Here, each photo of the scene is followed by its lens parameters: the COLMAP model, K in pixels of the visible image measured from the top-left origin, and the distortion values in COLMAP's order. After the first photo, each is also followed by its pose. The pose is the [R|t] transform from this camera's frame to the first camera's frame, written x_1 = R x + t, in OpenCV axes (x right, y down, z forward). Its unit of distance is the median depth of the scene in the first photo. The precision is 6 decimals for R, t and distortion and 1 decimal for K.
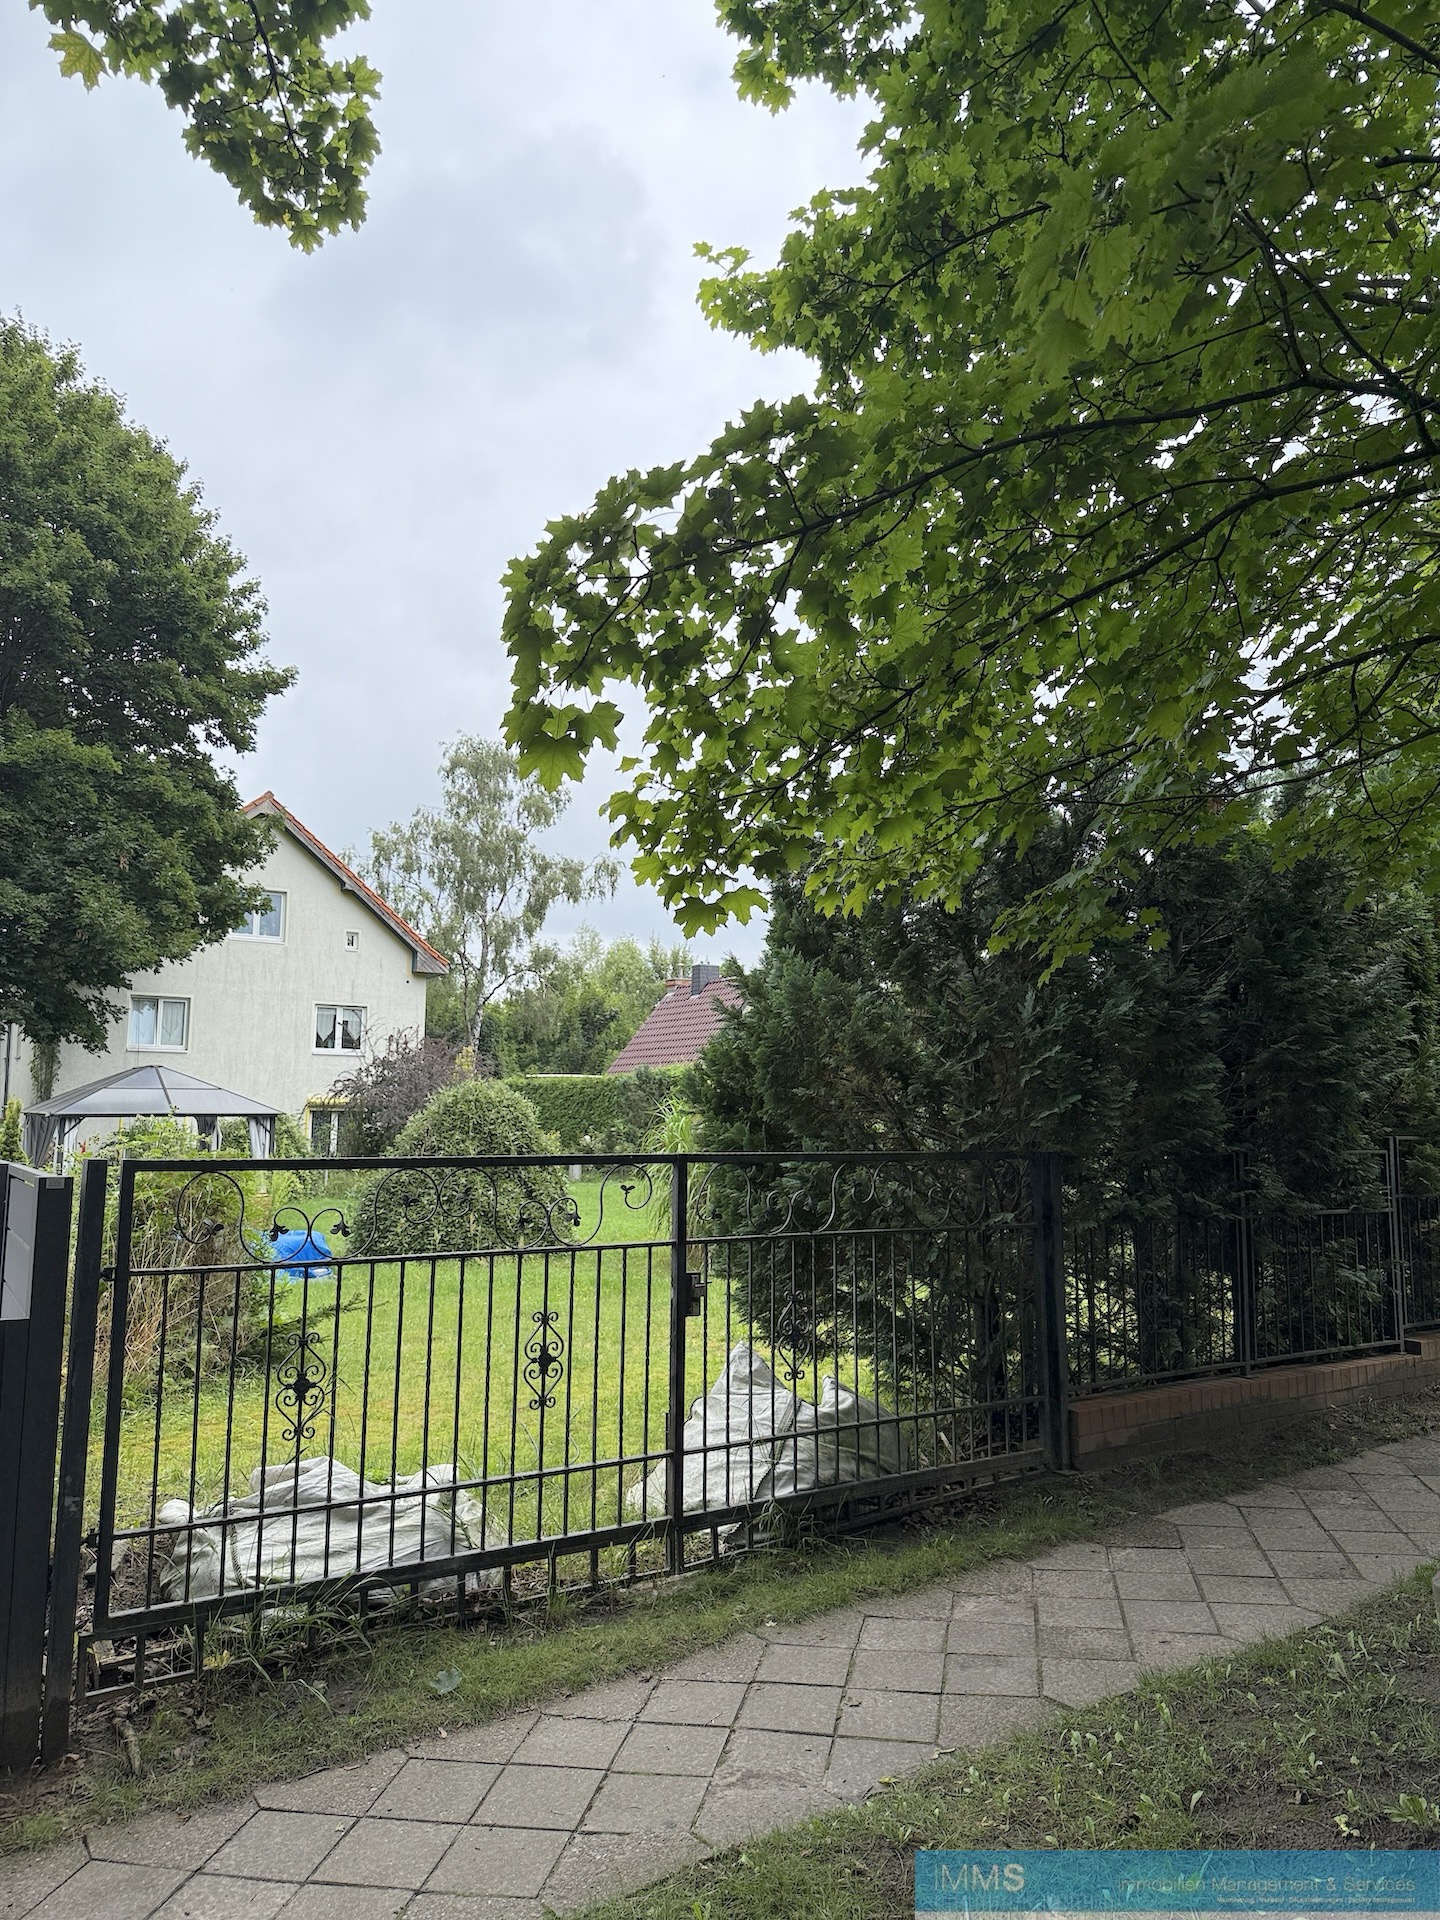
lens RADIAL K [[1362.2, 0, 719.7], [0, 1362.2, 967.9], [0, 0, 1]] dist [0.210030, -0.450311]
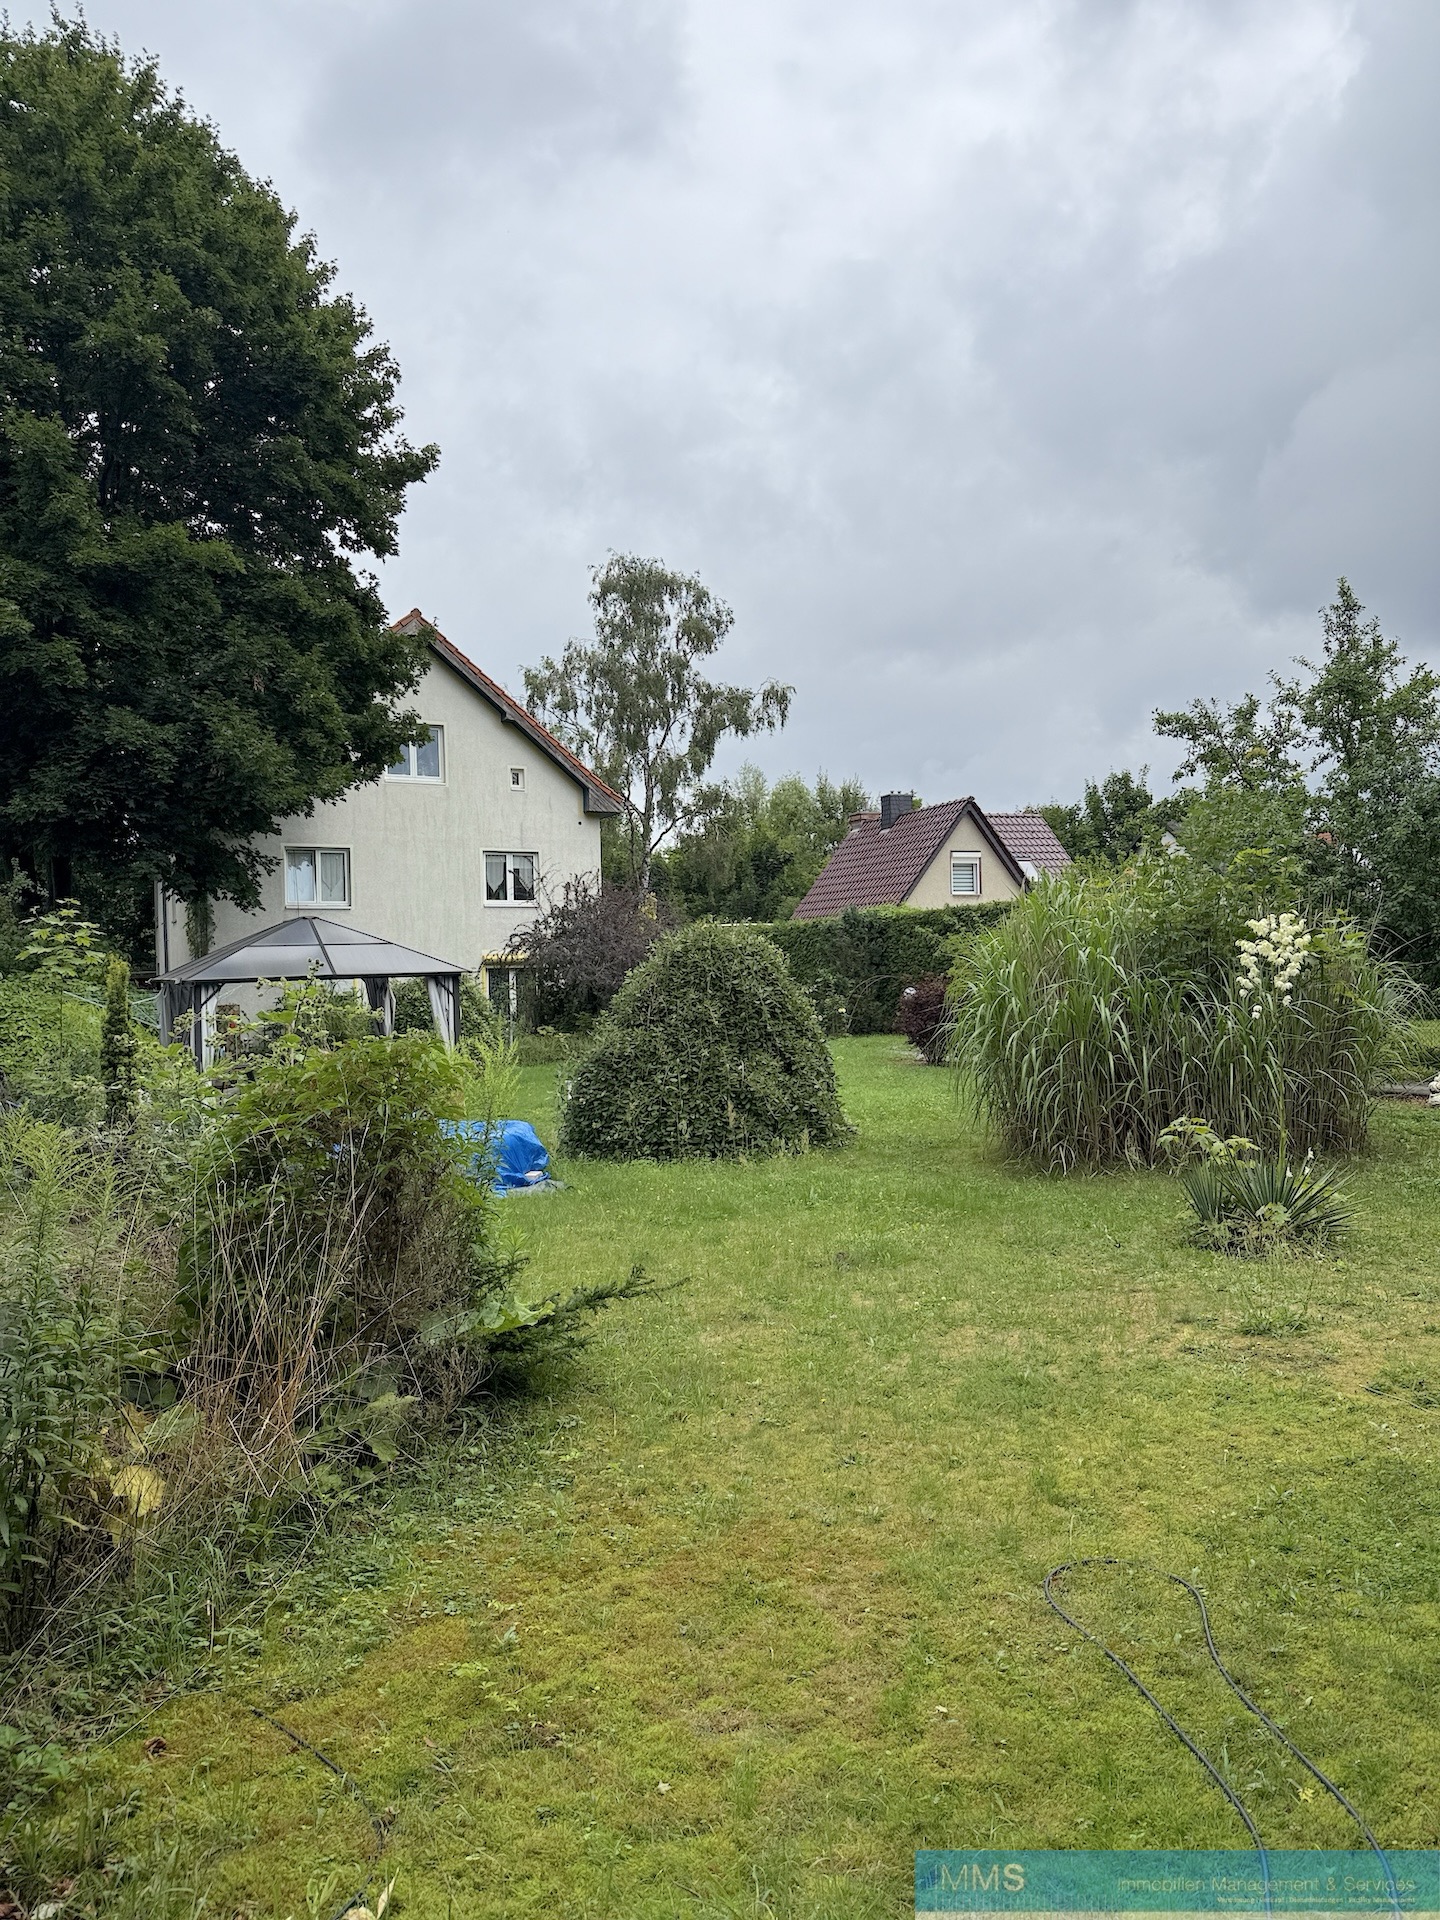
lens RADIAL K [[1346.9, 0, 727.2], [0, 1346.9, 968.0], [0, 0, 1]] dist [0.146958, -0.251757]
pose [[0.994419, -0.034421, -0.099731, -0.056308], [0.045101, 0.993247, 0.106892, 0.016762], [0.095378, -0.110794, 0.989256, 0.155028]]
